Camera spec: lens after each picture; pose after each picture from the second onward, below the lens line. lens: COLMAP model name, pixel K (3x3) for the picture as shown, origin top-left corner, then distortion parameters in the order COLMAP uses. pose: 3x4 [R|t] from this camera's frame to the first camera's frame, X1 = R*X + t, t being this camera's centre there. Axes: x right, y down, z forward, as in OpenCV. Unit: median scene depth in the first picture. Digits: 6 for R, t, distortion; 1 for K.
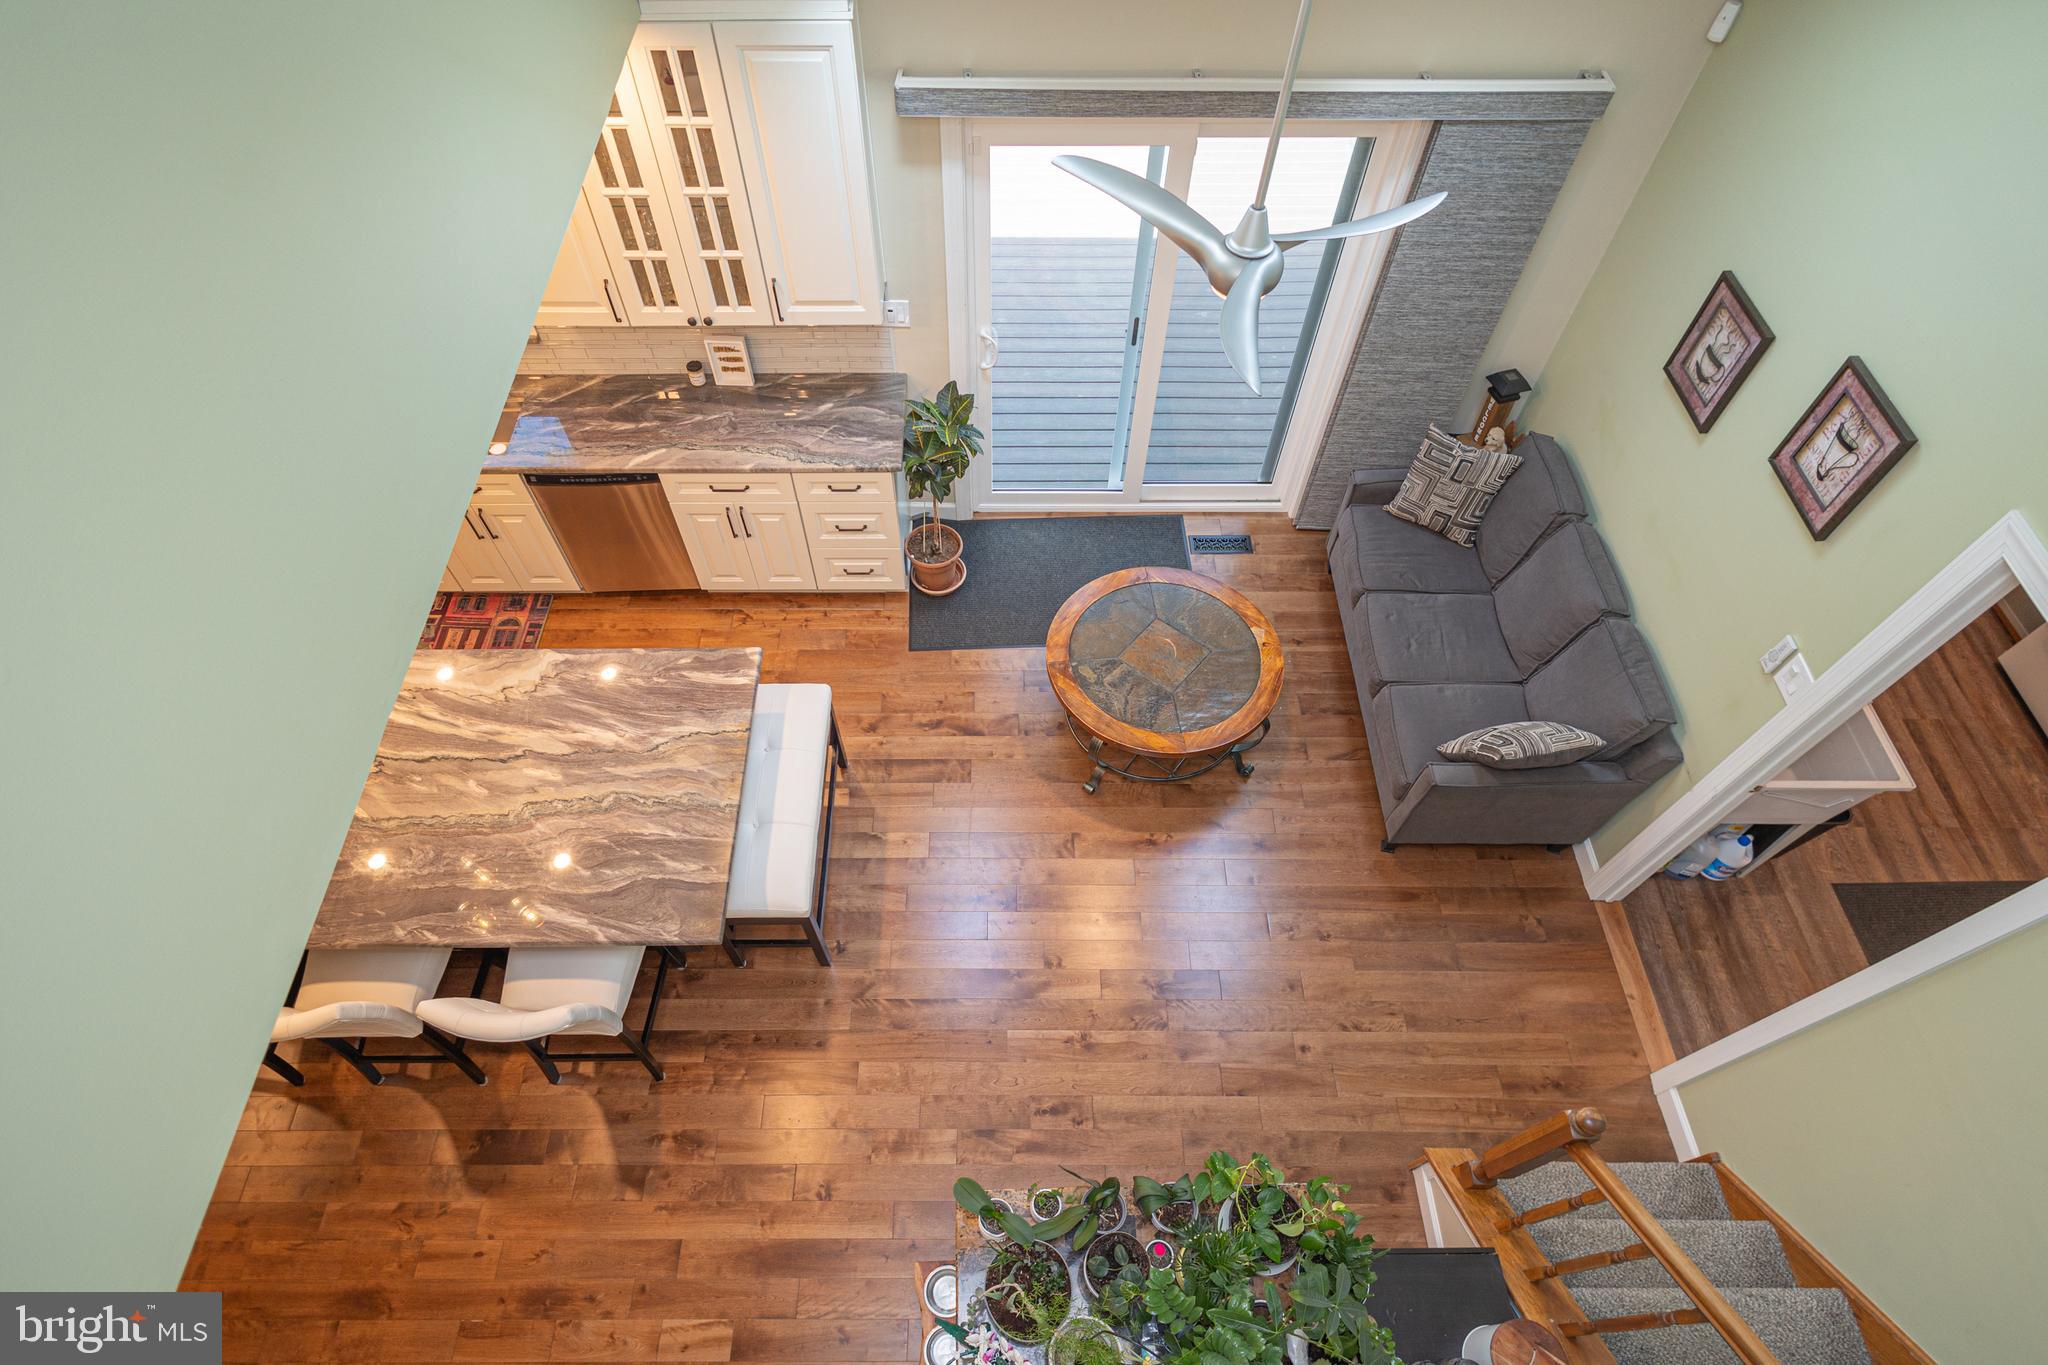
lens RADIAL K [[991.3, 0, 982.5], [0, 991.3, 833.5], [0, 0, 1]] dist [0.001351, 0.000805]
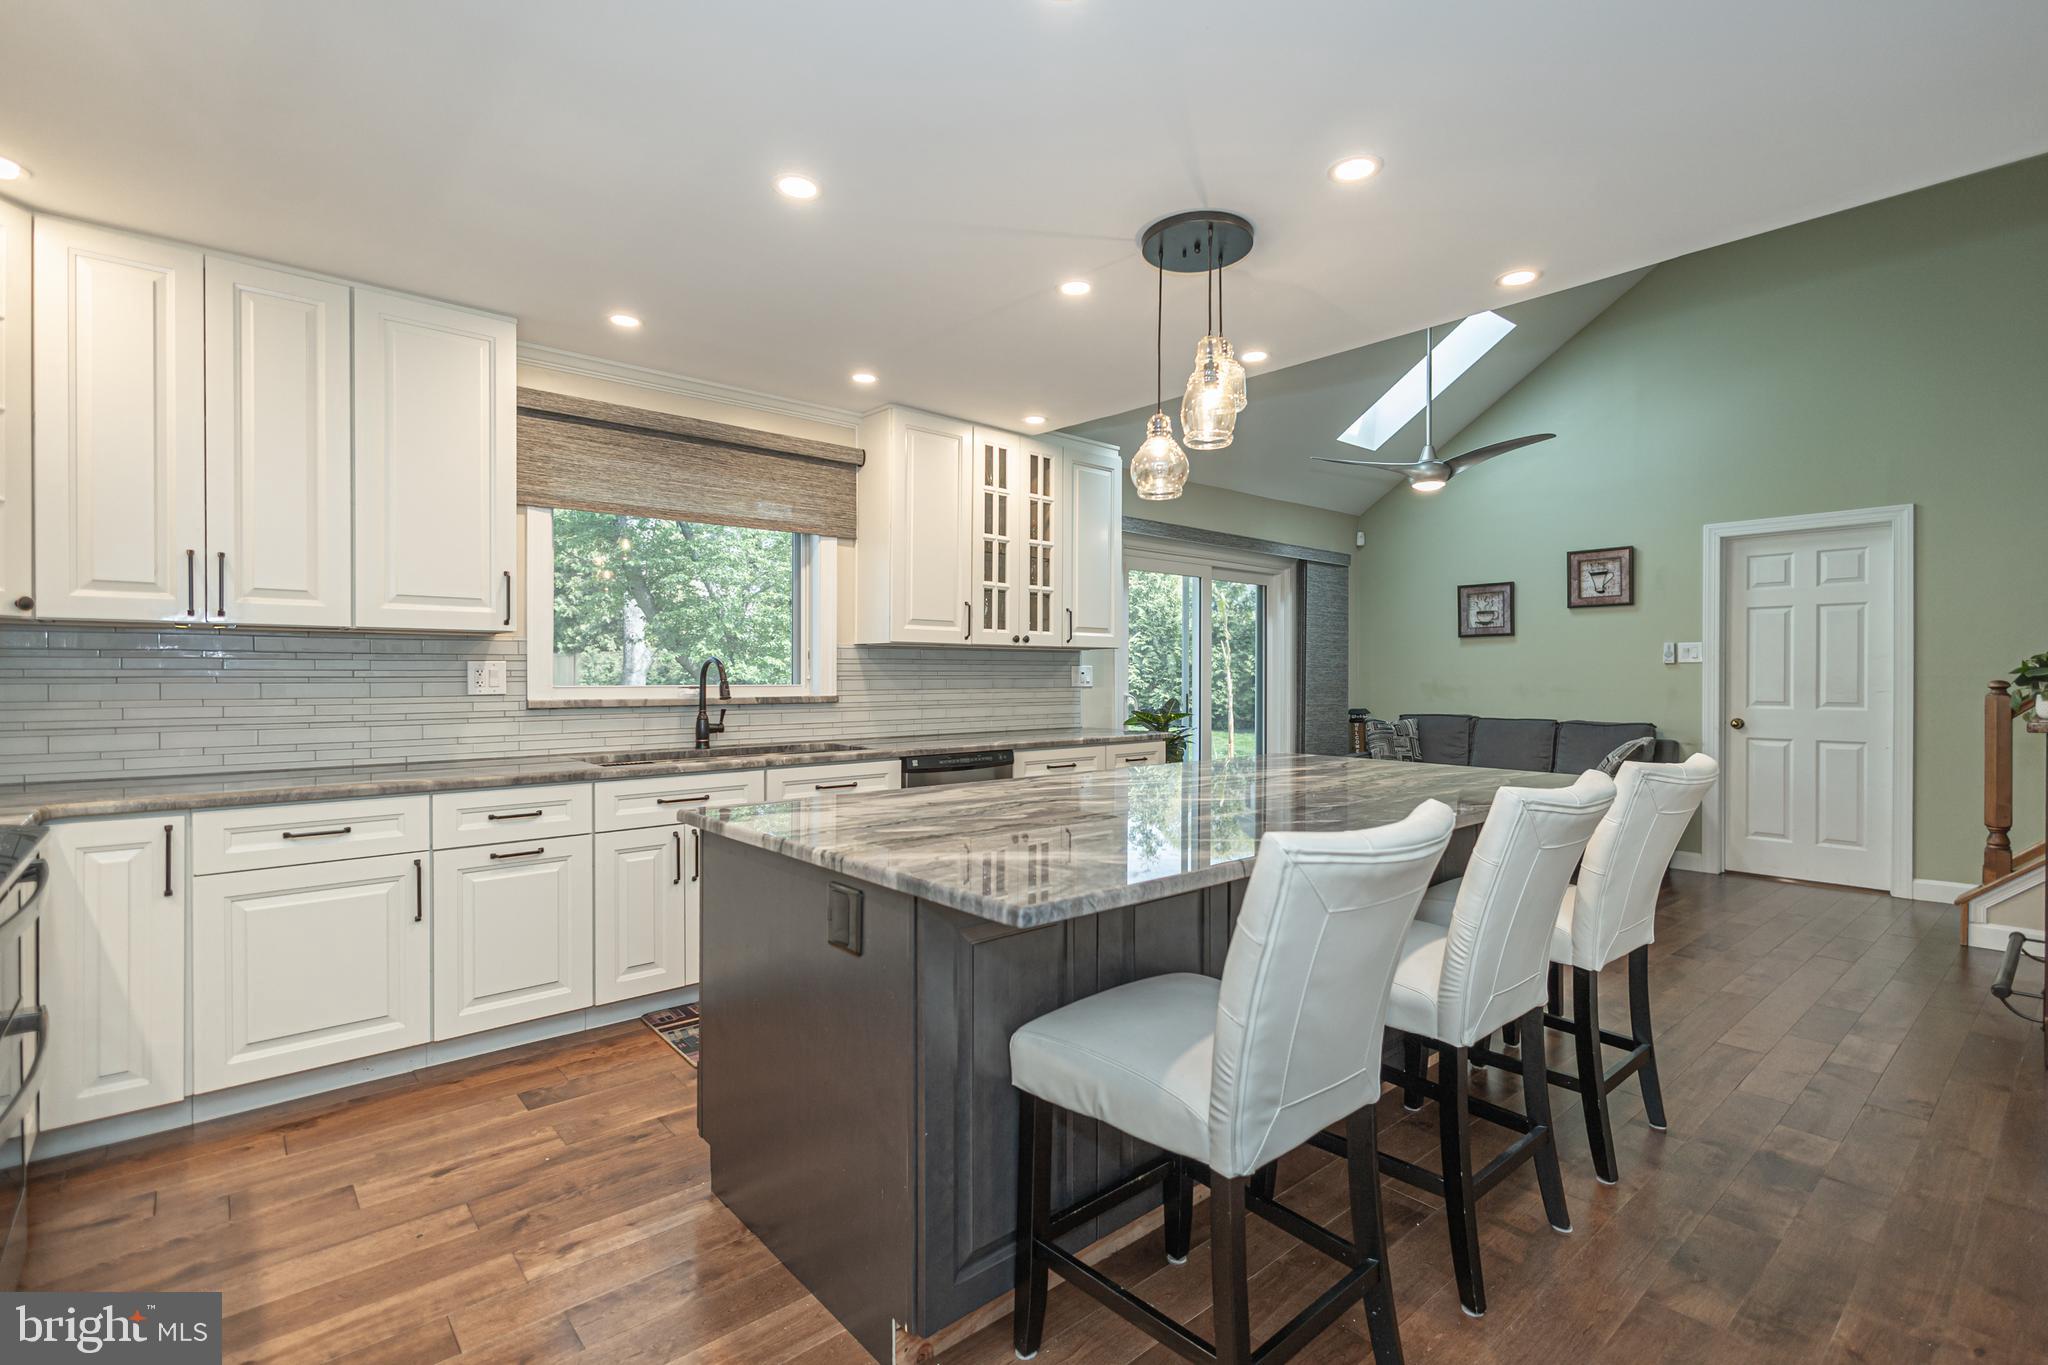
lens RADIAL K [[949.0, 0, 1018.9], [0, 949.0, 682.3], [0, 0, 1]] dist [0.015600, -0.004683]
pose [[0.755982, 0.005718, 0.654567, -1.060315], [0.567599, 0.492383, -0.659841, 0.274971], [-0.326071, 0.870360, 0.368987, 0.630145]]
